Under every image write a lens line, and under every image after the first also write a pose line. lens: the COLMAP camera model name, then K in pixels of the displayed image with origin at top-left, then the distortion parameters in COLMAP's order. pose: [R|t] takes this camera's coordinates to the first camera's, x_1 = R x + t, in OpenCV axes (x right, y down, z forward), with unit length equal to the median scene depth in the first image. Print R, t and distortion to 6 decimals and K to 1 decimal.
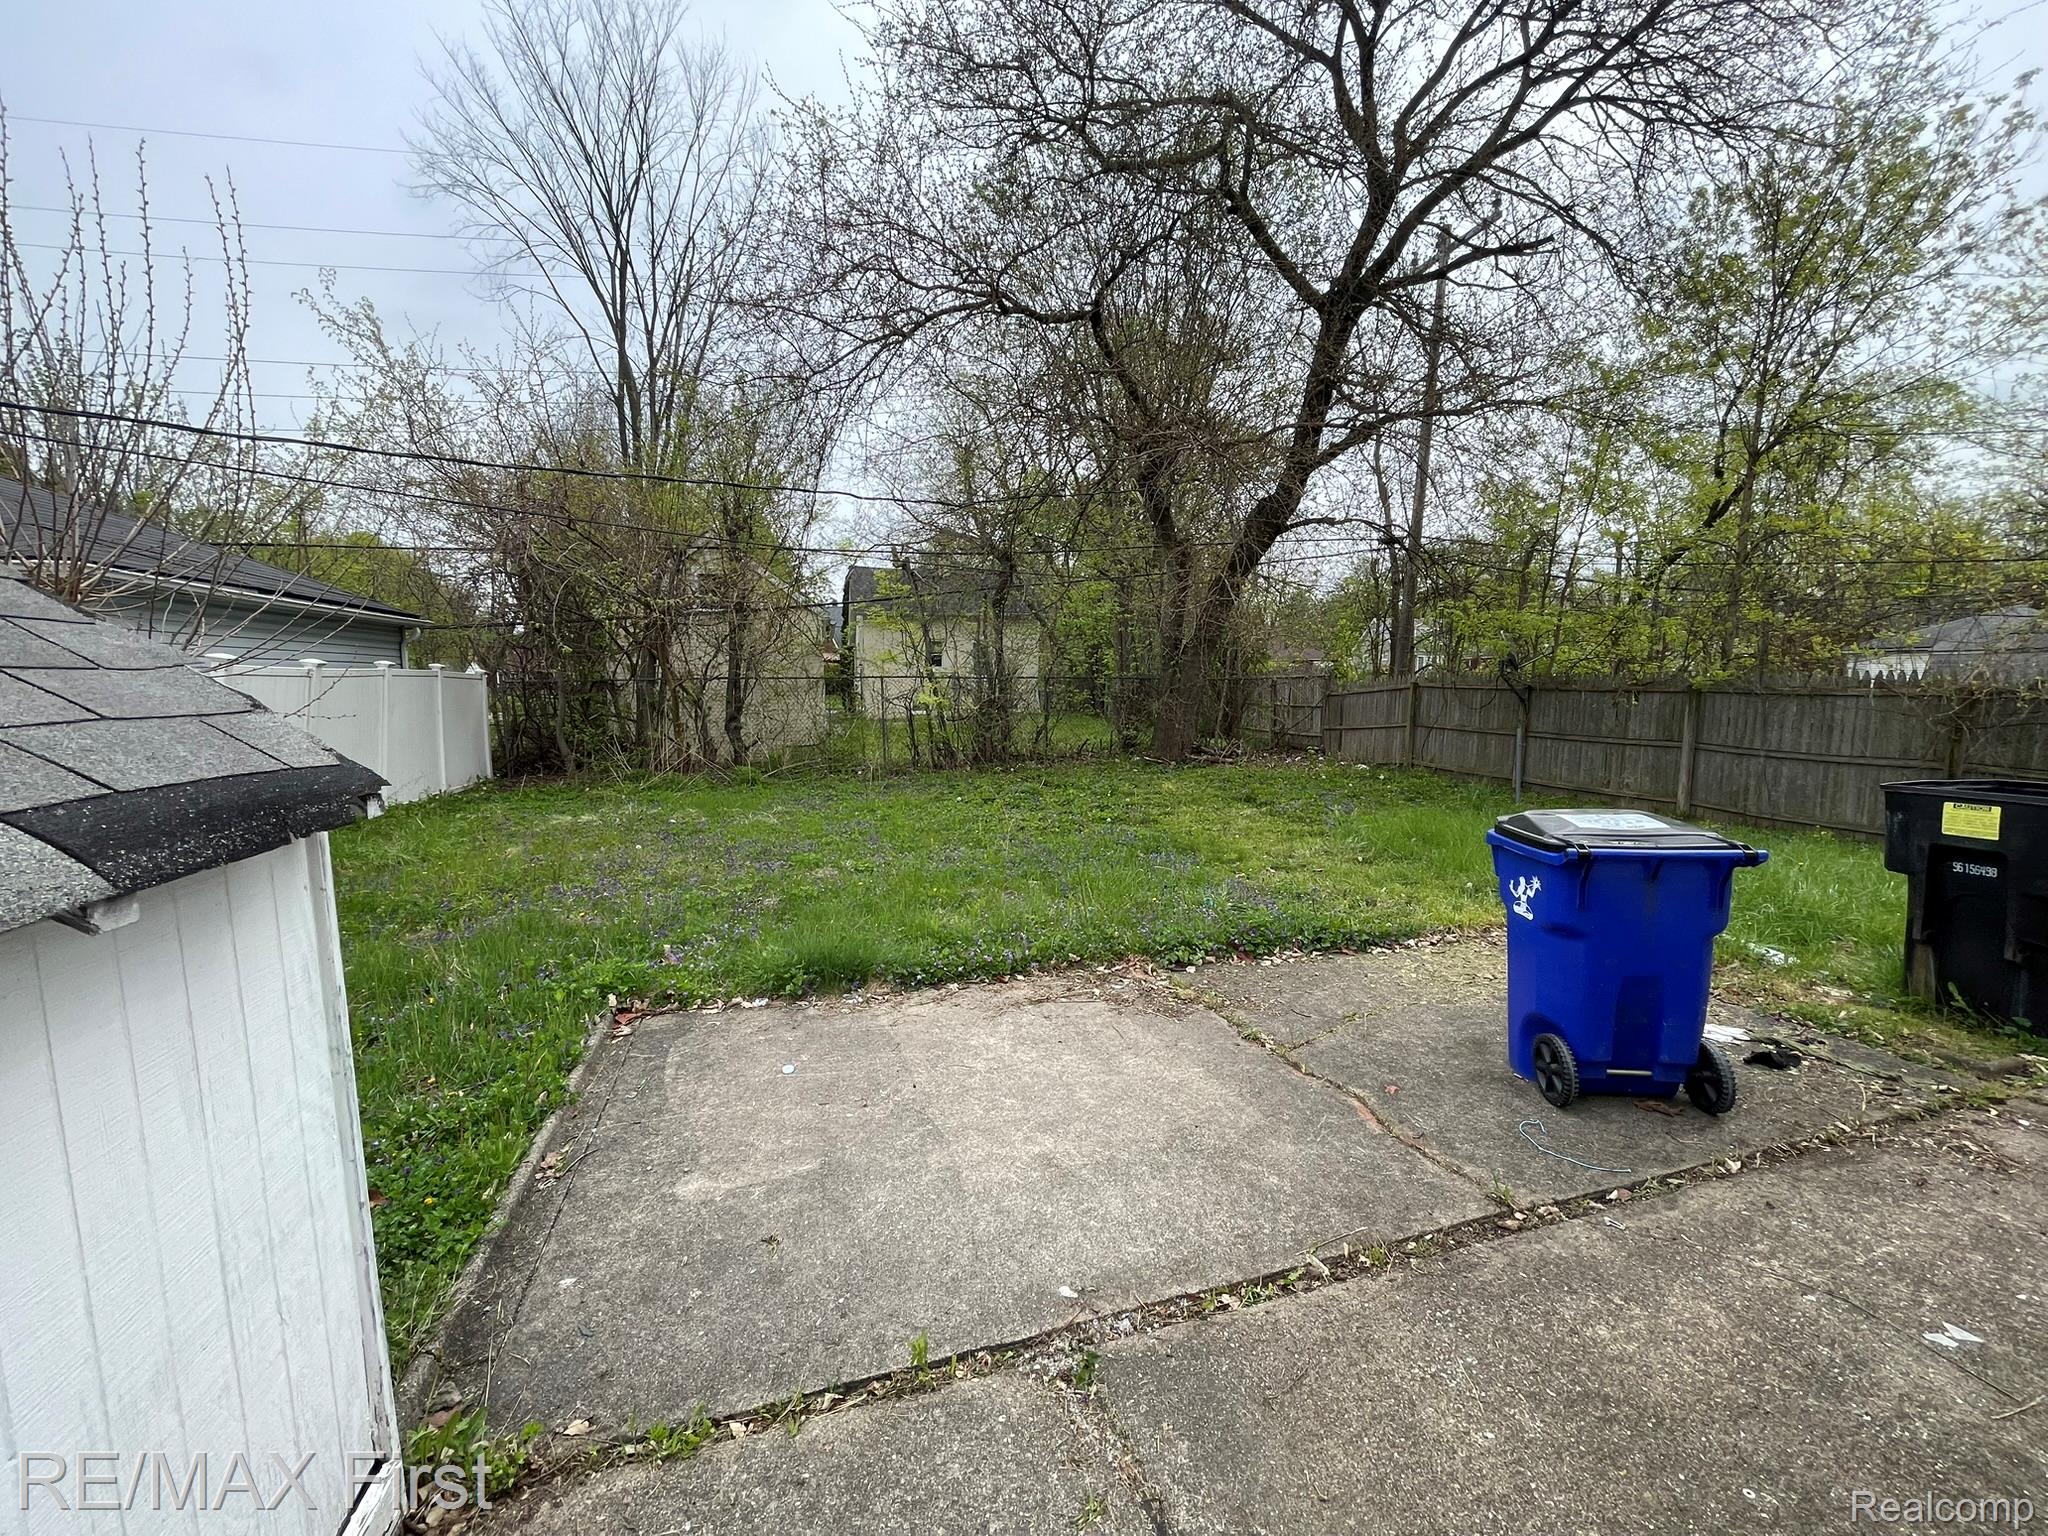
lens RADIAL K [[831.3, 0, 1044.3], [0, 831.3, 759.0], [0, 0, 1]] dist [-0.005257, 0.000688]
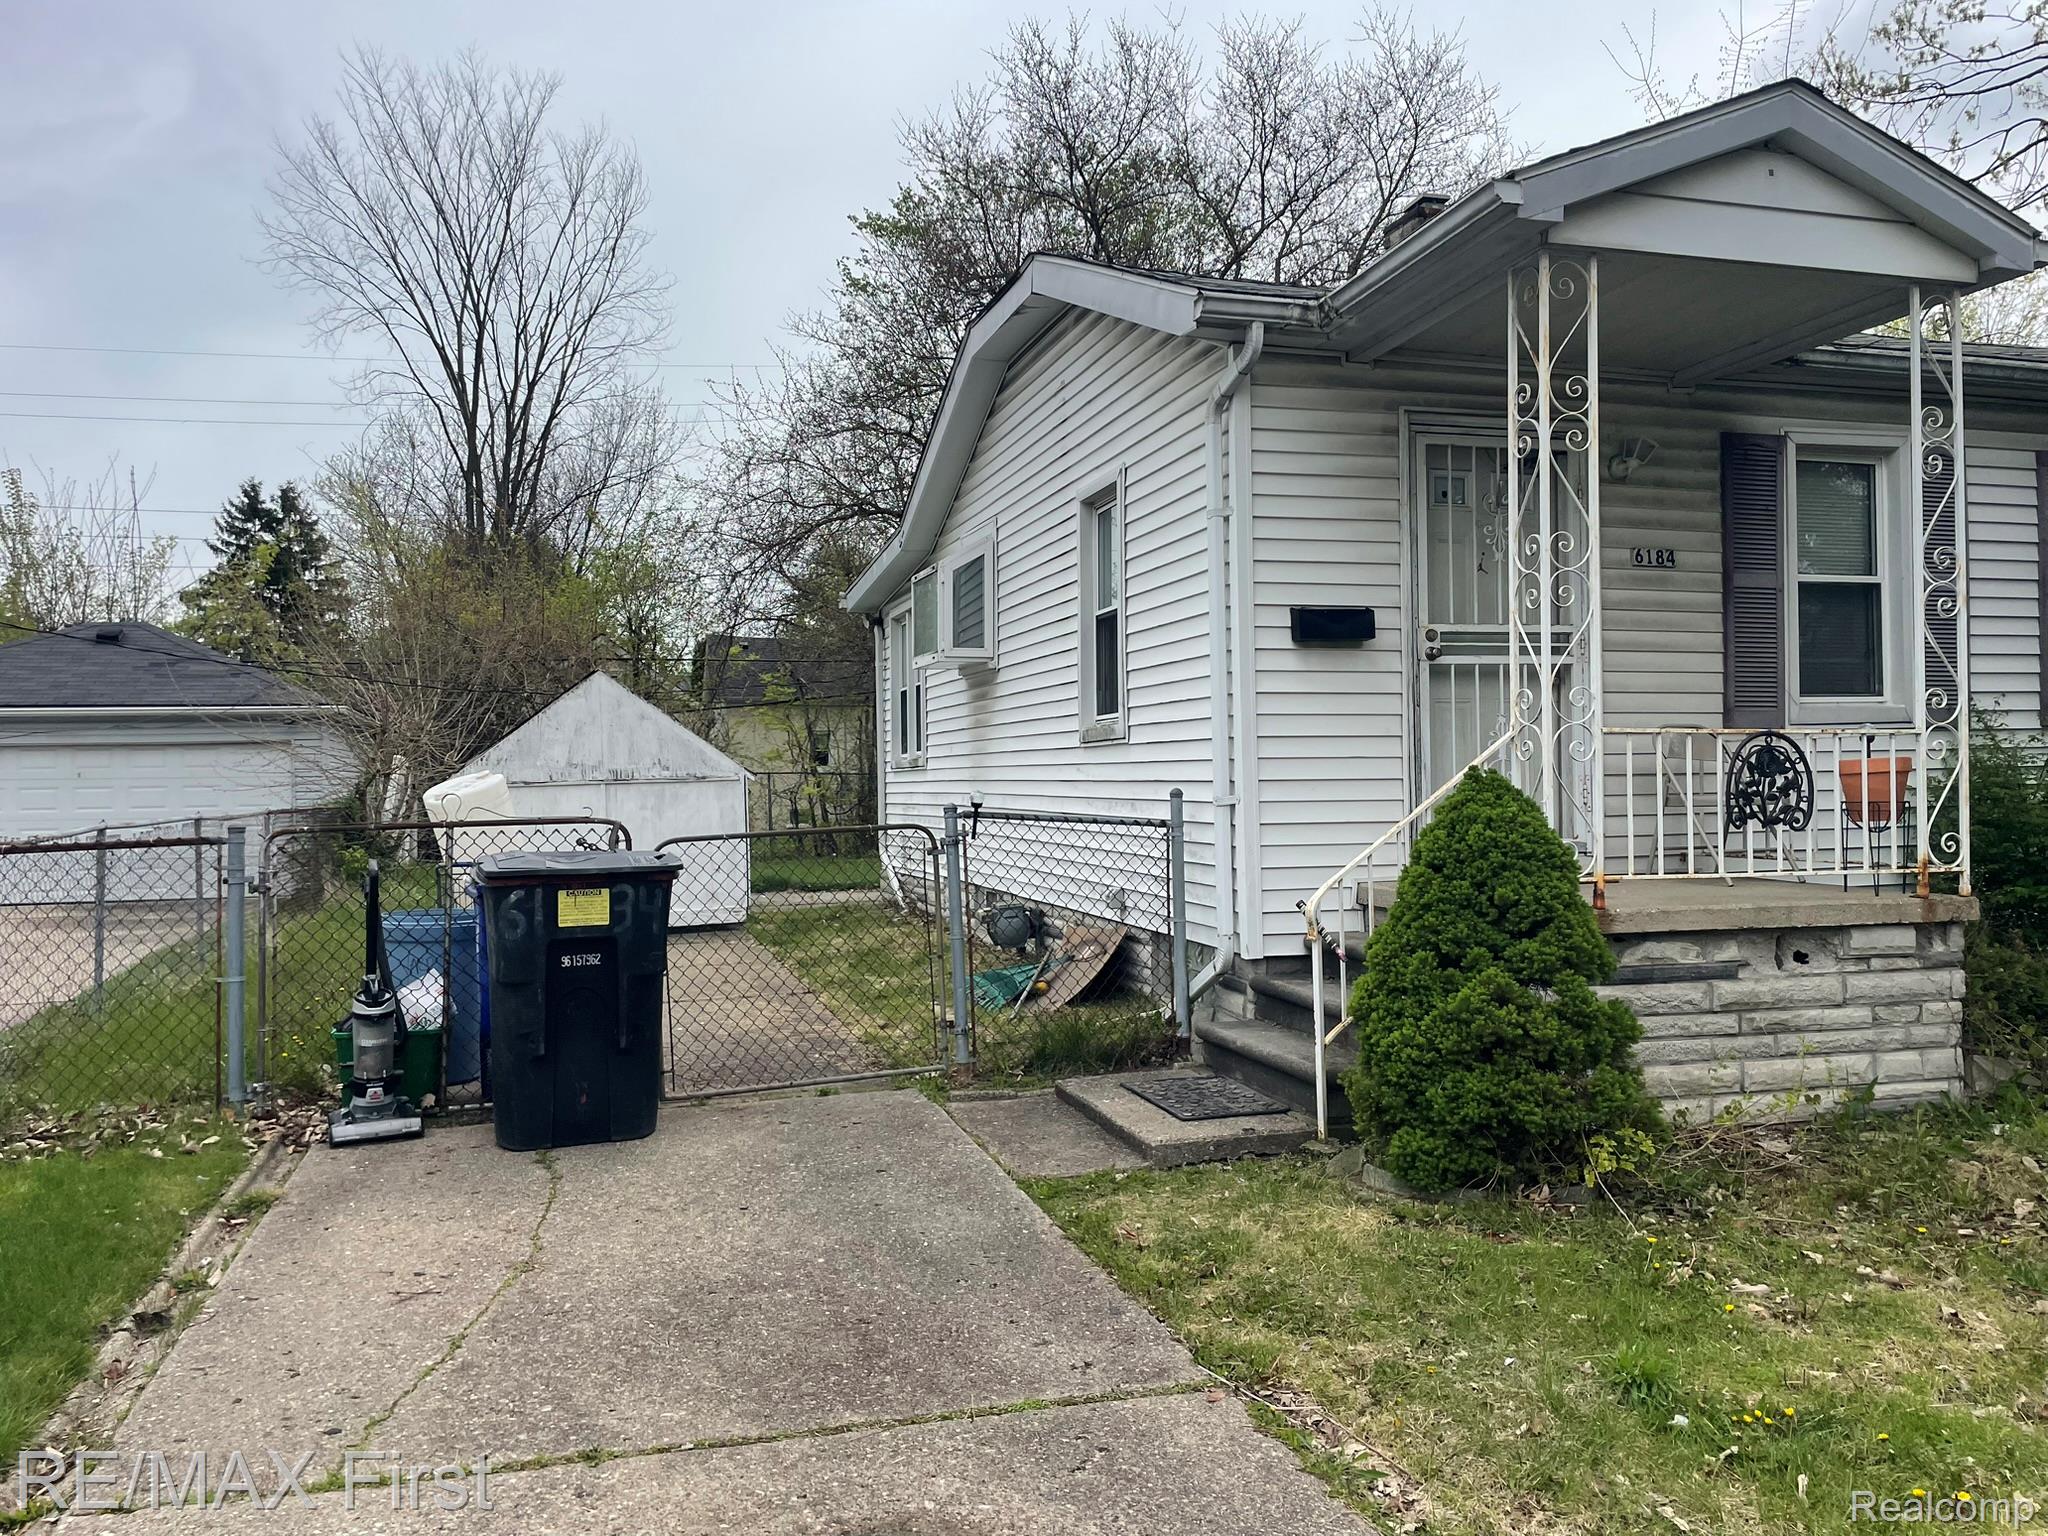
lens RADIAL K [[1516.2, 0, 1042.2], [0, 1516.2, 774.3], [0, 0, 1]] dist [0.088845, -0.112769]
pose [[0.999858, -0.008802, 0.014366, 0.117841], [0.010267, 0.994389, -0.105285, 0.102494], [-0.013358, 0.105418, 0.994338, -0.868515]]
